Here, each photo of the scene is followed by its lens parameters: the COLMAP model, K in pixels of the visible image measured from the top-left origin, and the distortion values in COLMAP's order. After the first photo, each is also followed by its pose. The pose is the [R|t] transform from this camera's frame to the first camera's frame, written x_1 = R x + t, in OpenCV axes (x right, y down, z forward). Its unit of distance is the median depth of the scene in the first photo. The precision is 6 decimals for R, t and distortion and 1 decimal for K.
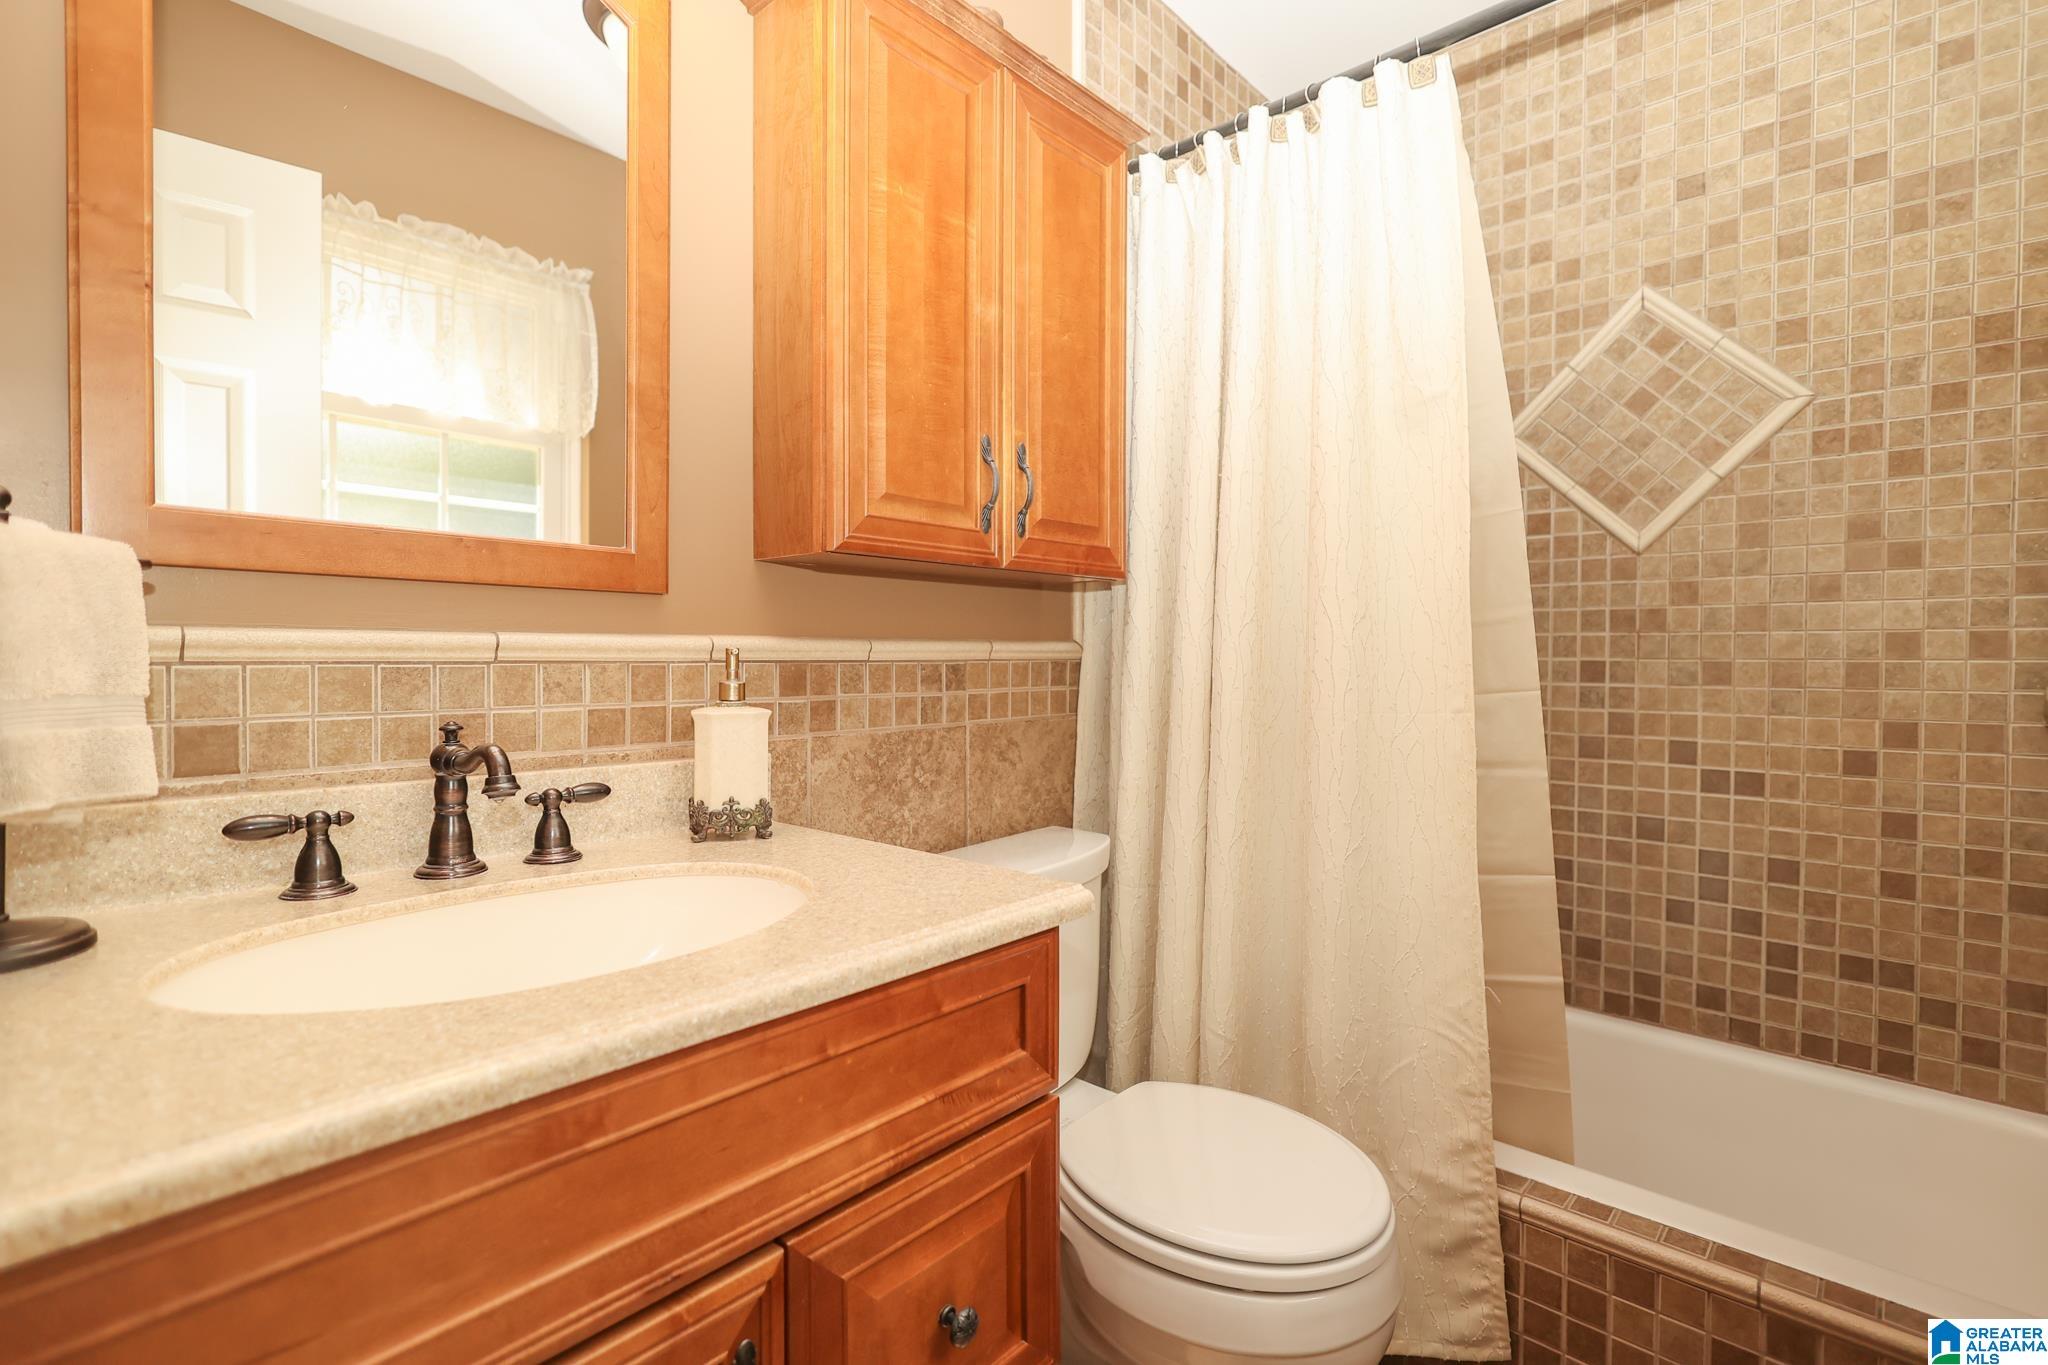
lens RADIAL K [[908.3, 0, 1021.1], [0, 908.3, 670.6], [0, 0, 1]] dist [-0.000178, 0.000026]
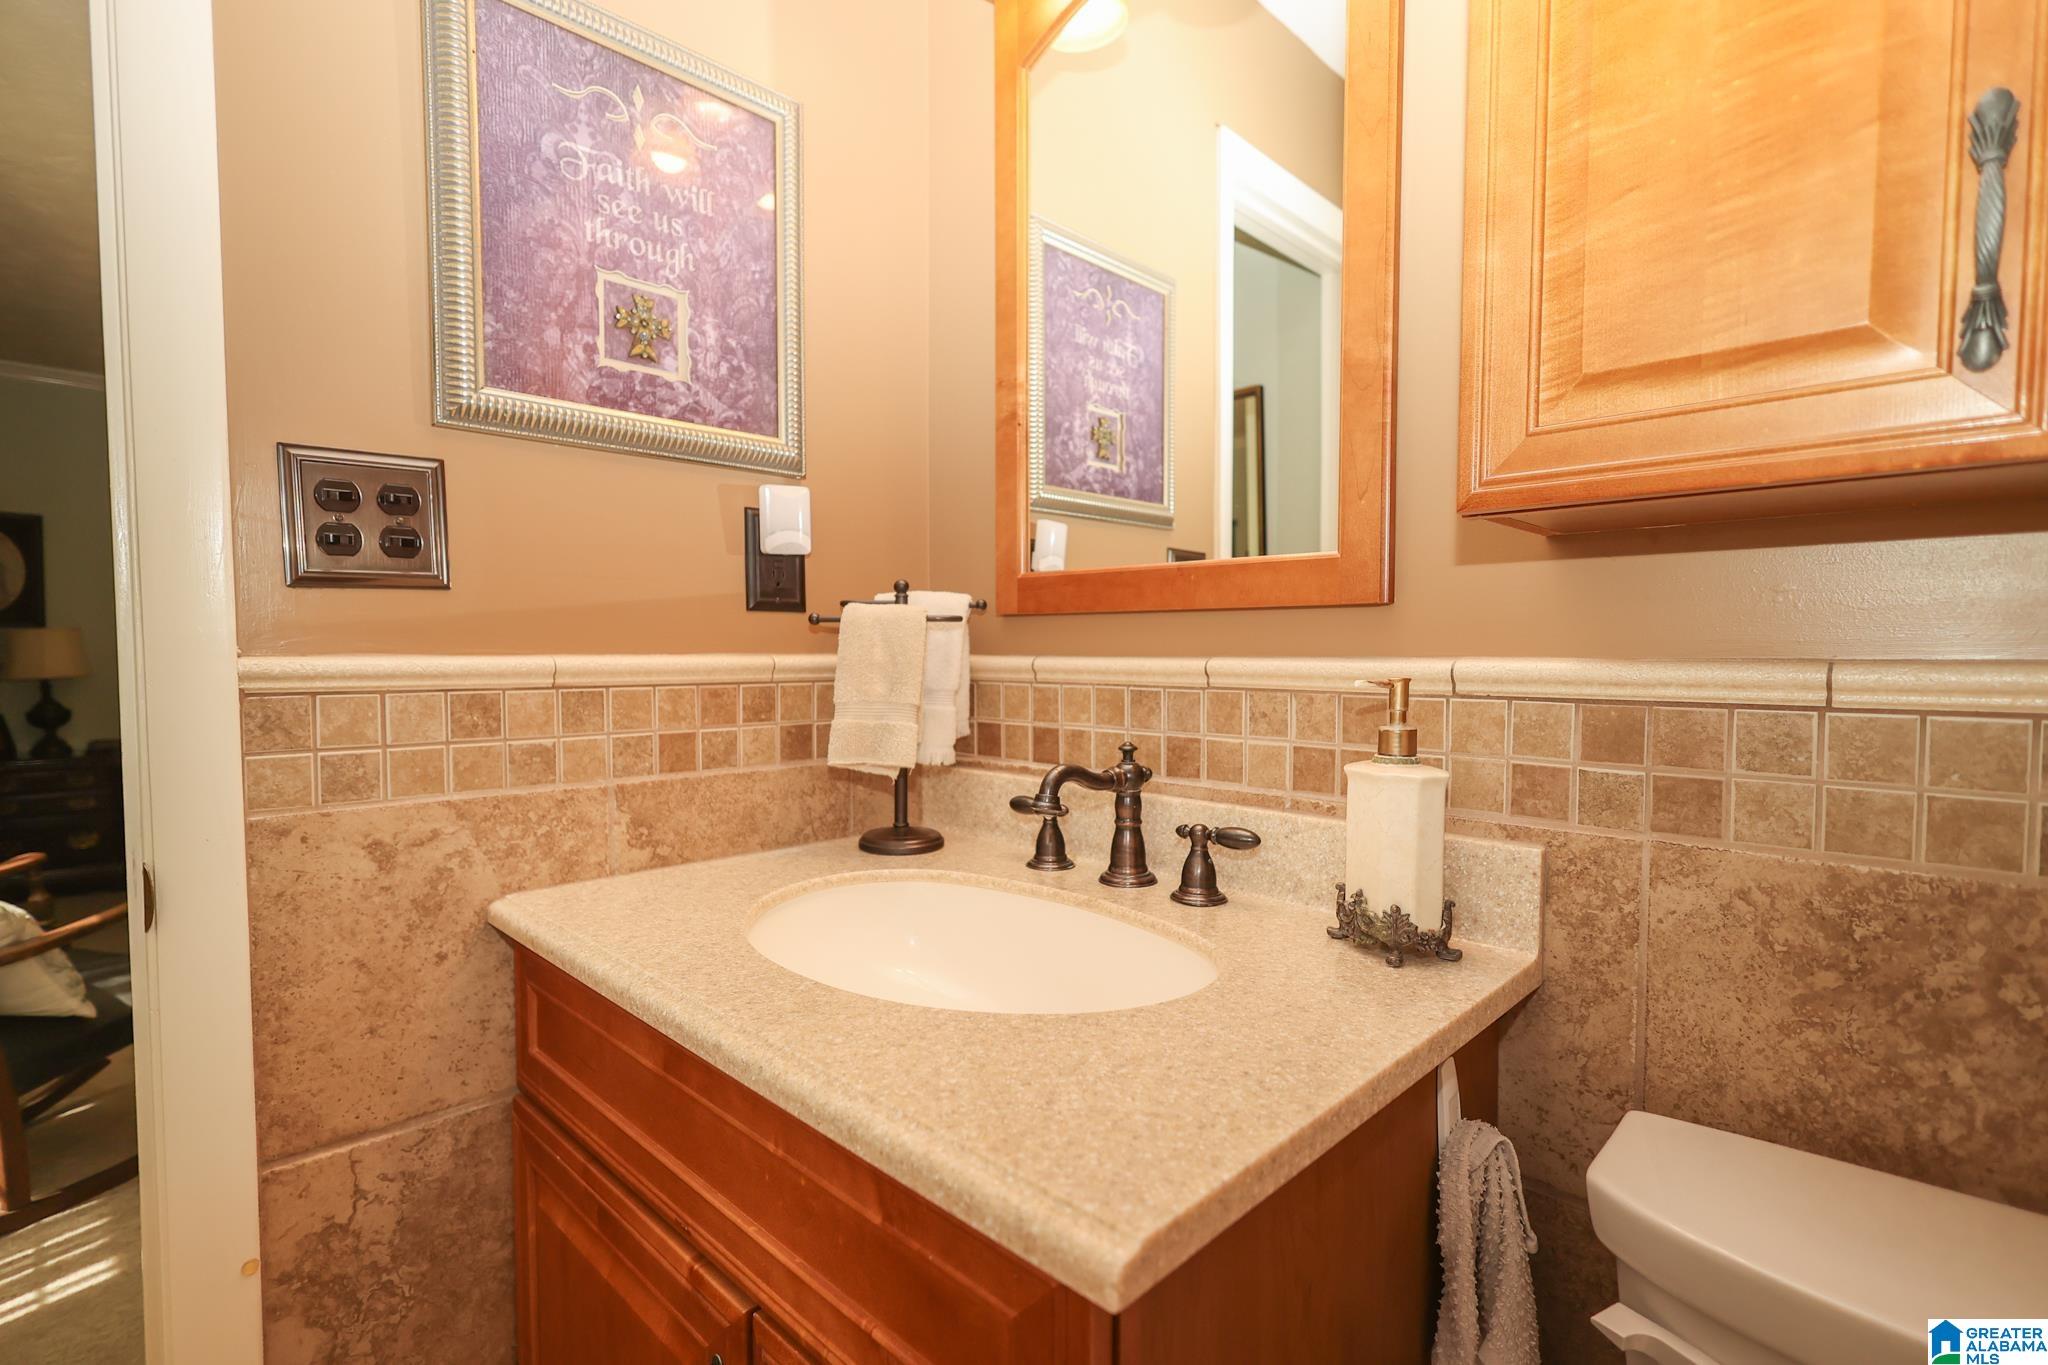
lens RADIAL K [[942.2, 0, 1021.8], [0, 942.2, 689.0], [0, 0, 1]] dist [0.002730, -0.000166]
pose [[-0.013888, 0.034363, -0.999313, 0.428316], [-0.021740, 0.999163, 0.034660, -0.037708], [0.999667, 0.022207, -0.013129, 0.778935]]
